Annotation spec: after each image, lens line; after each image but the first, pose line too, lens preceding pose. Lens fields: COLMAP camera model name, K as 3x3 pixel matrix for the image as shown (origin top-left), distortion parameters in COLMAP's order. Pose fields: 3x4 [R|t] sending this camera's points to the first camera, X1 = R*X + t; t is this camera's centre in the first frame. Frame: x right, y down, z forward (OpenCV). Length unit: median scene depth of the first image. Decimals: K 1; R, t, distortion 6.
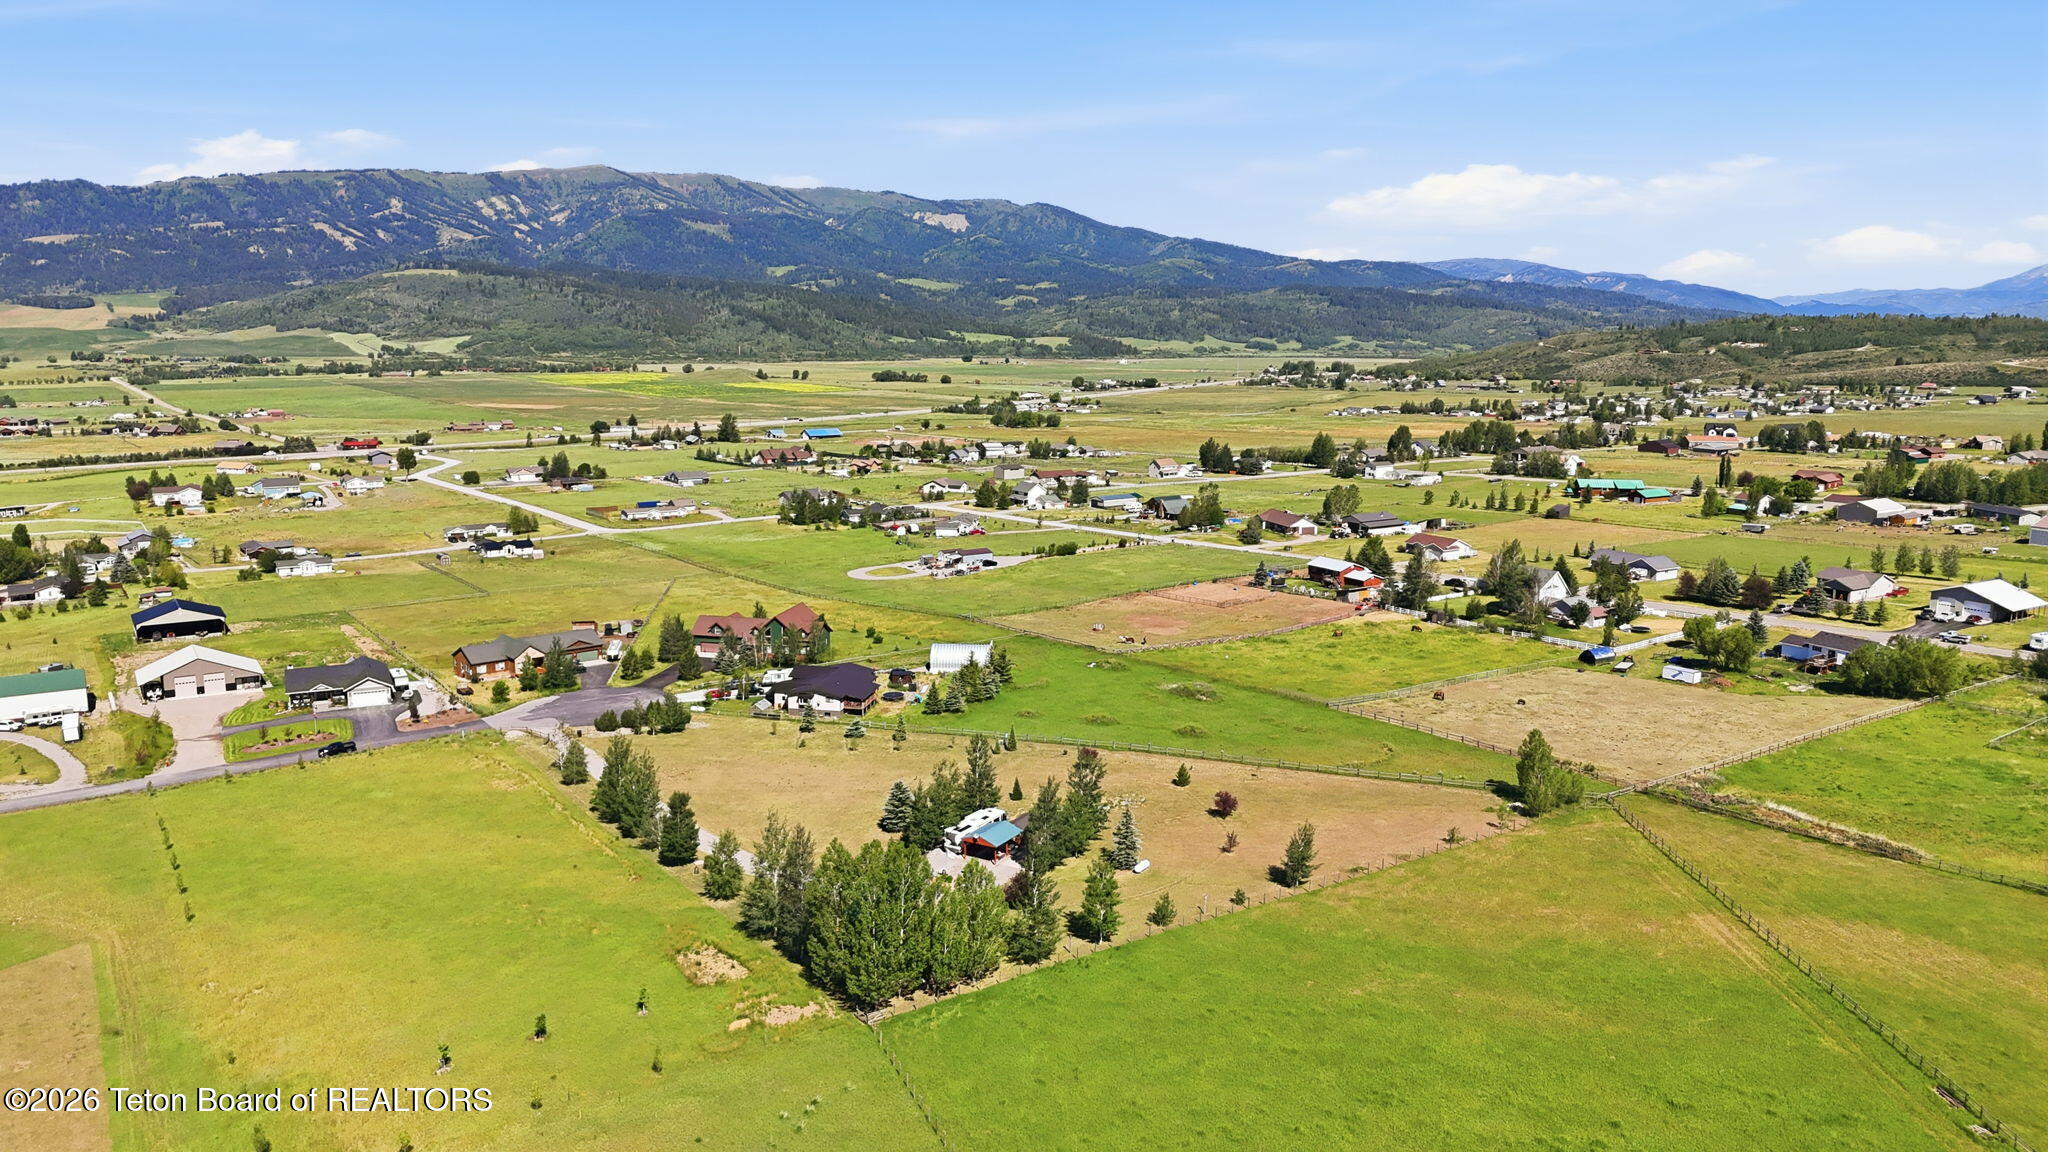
lens RADIAL K [[1500.0, 0, 1020.0], [0, 1500.0, 577.1], [0, 0, 1]] dist [0.069785, -0.065745]
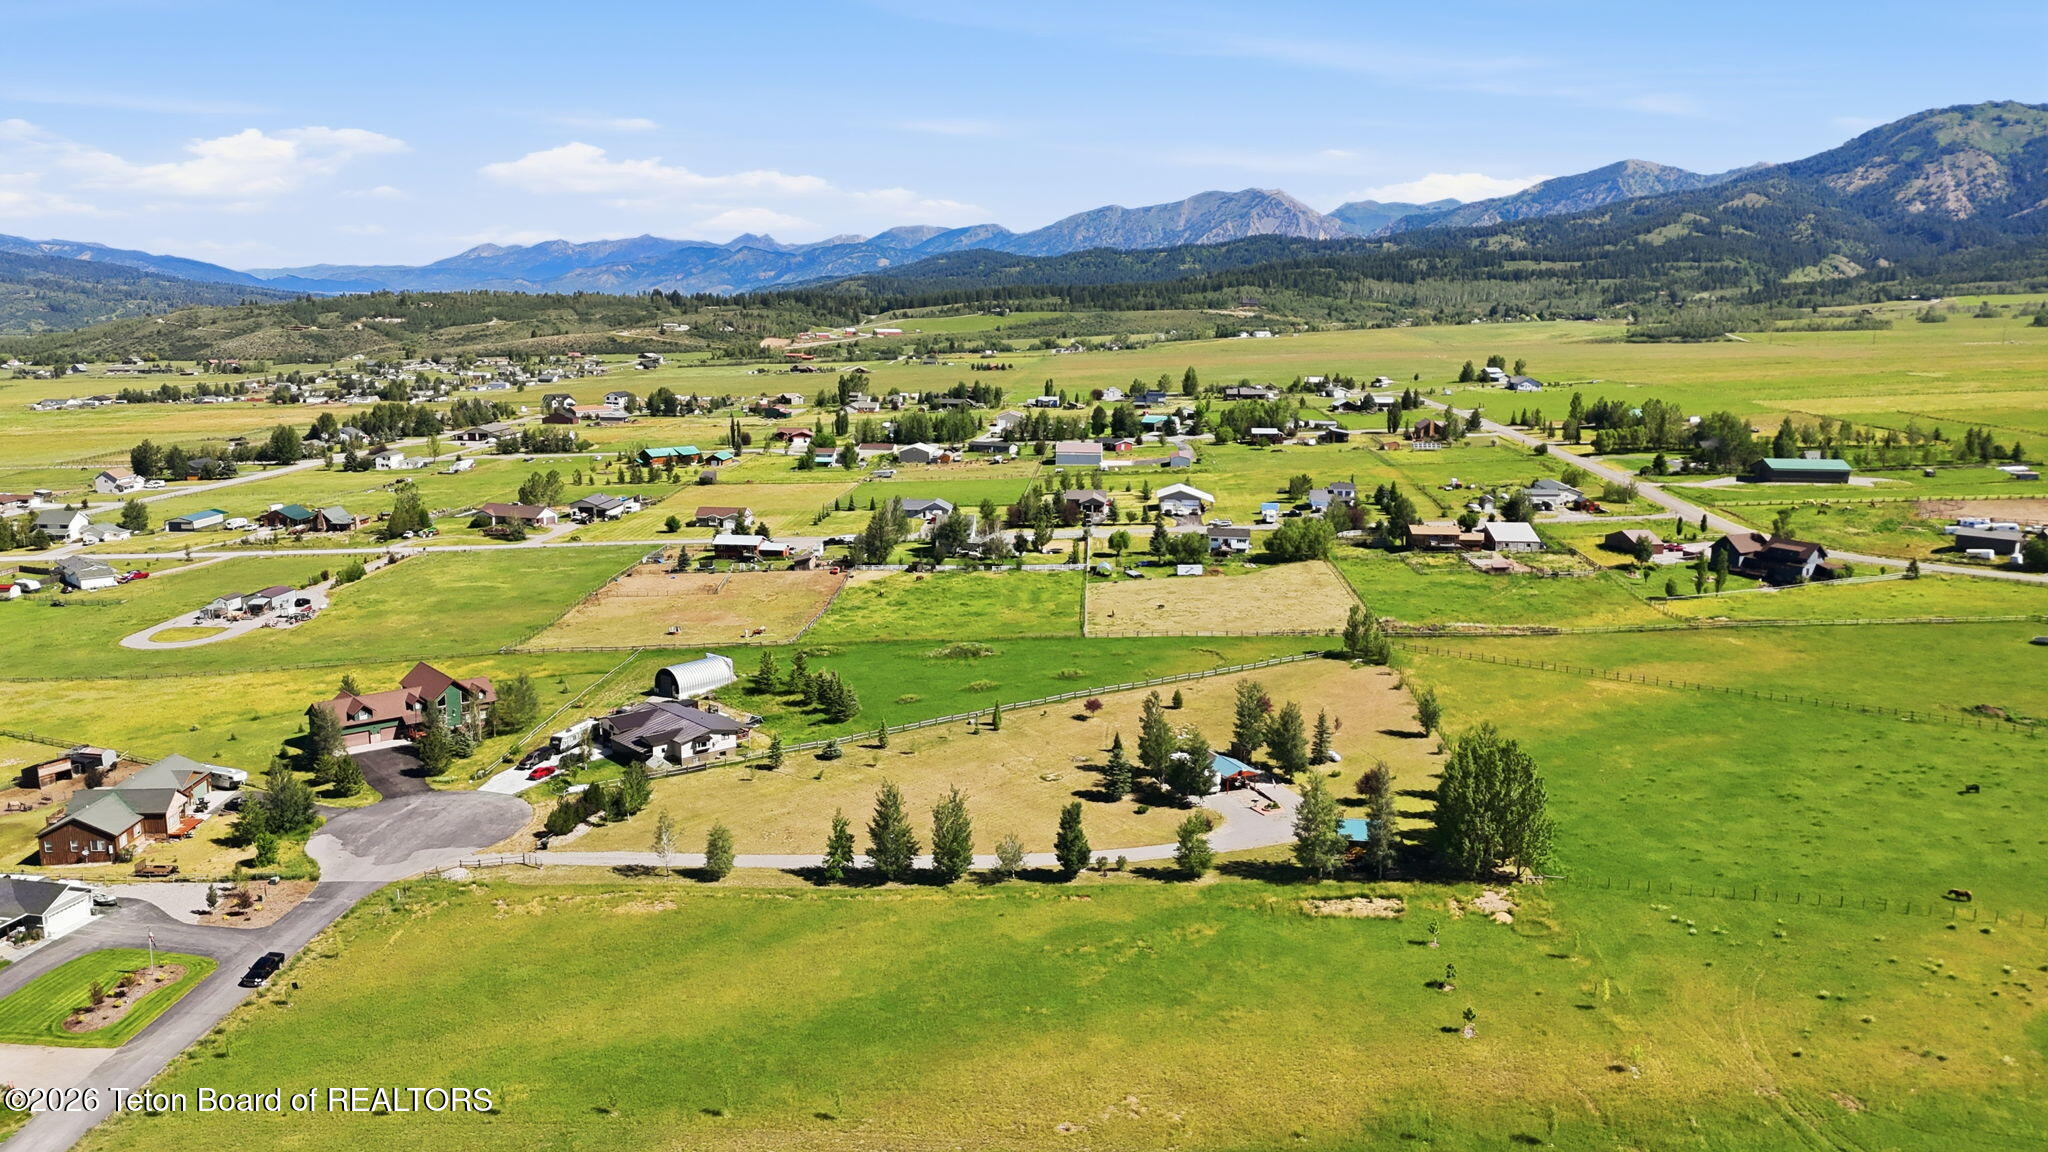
lens RADIAL K [[1500.0, 0, 1026.5], [0, 1500.0, 583.3], [0, 0, 1]] dist [0.069785, -0.065745]
pose [[0.609510, -0.154163, 0.777644, -0.617849], [0.138321, 0.986545, 0.087162, -0.053945], [-0.780618, 0.054438, 0.622633, 0.263341]]
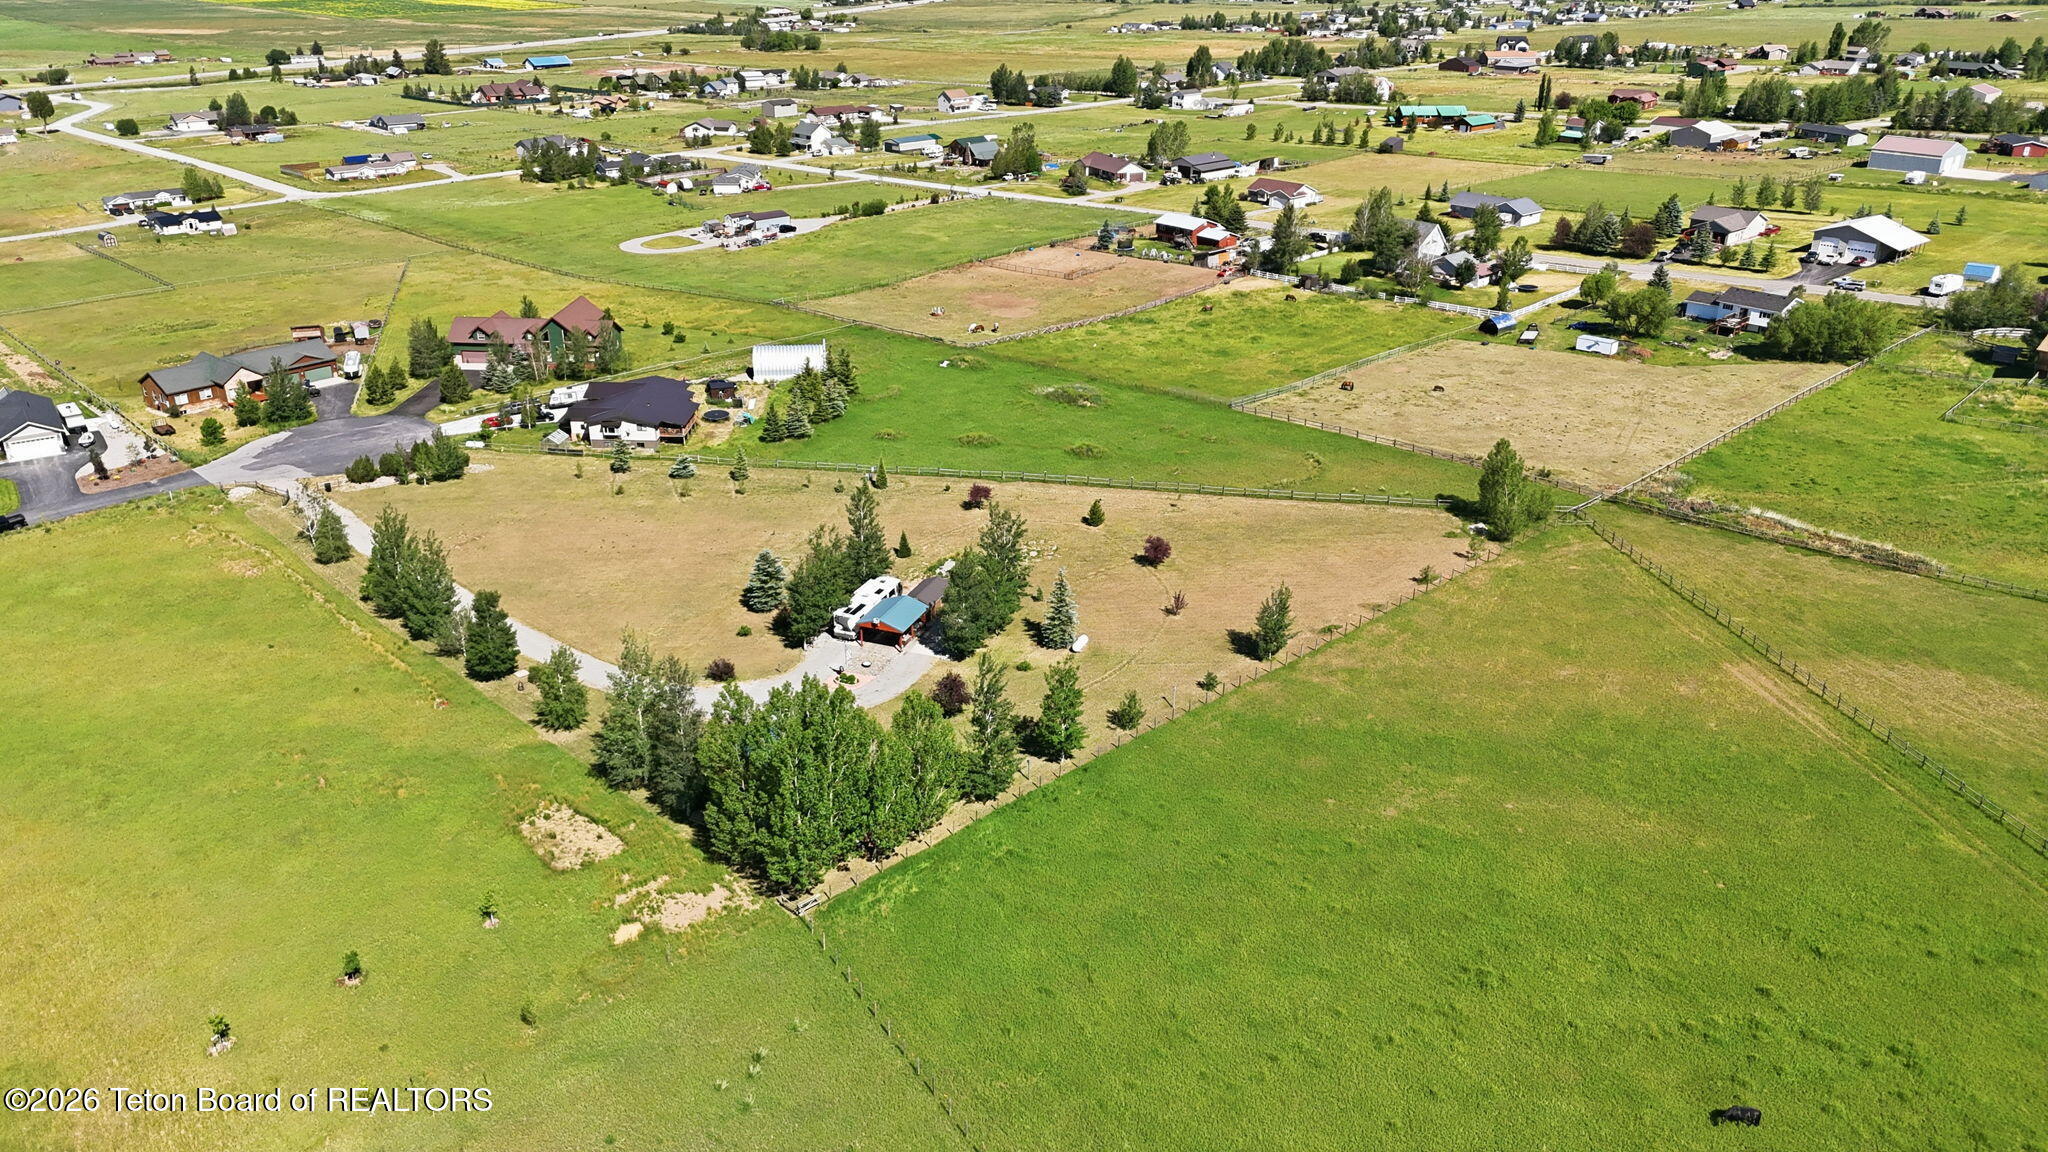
lens RADIAL K [[1500.0, 0, 1019.1], [0, 1500.0, 588.3], [0, 0, 1]] dist [0.069785, -0.065745]
pose [[0.986886, -0.069341, 0.145766, -0.043683], [0.031866, 0.968953, 0.245184, -0.025424], [-0.158242, -0.237324, 0.958455, 0.135789]]
